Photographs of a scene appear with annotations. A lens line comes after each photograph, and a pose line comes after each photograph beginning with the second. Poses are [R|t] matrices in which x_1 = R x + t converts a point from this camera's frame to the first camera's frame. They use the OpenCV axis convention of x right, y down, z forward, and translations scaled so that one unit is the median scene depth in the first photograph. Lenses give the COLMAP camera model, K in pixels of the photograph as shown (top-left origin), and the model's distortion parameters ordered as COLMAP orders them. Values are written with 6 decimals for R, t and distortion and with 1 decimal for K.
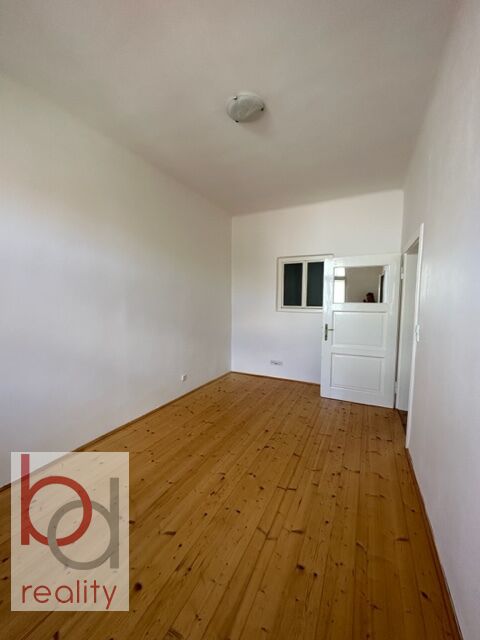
lens RADIAL K [[254.9, 0, 241.6], [0, 254.9, 317.9], [0, 0, 1]] dist [0.004077, 0.000170]
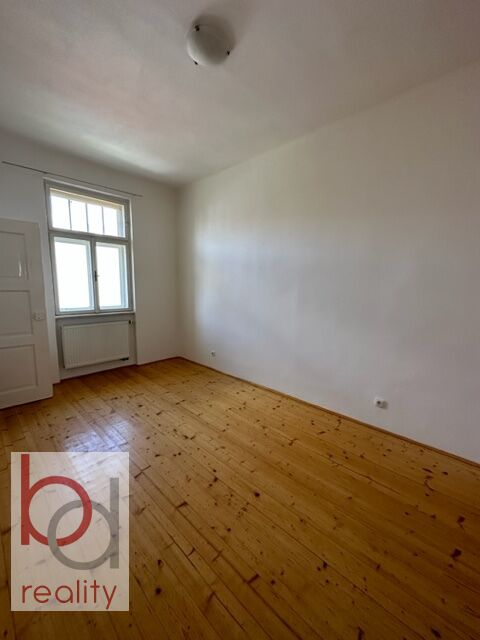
lens RADIAL K [[254.9, 0, 243.2], [0, 254.9, 320.2], [0, 0, 1]] dist [0.004077, 0.000170]
pose [[-0.287389, 0.112786, -0.951150, 0.669608], [-0.083721, 0.986284, 0.142248, -0.062243], [0.954148, 0.120512, -0.274005, 1.117477]]
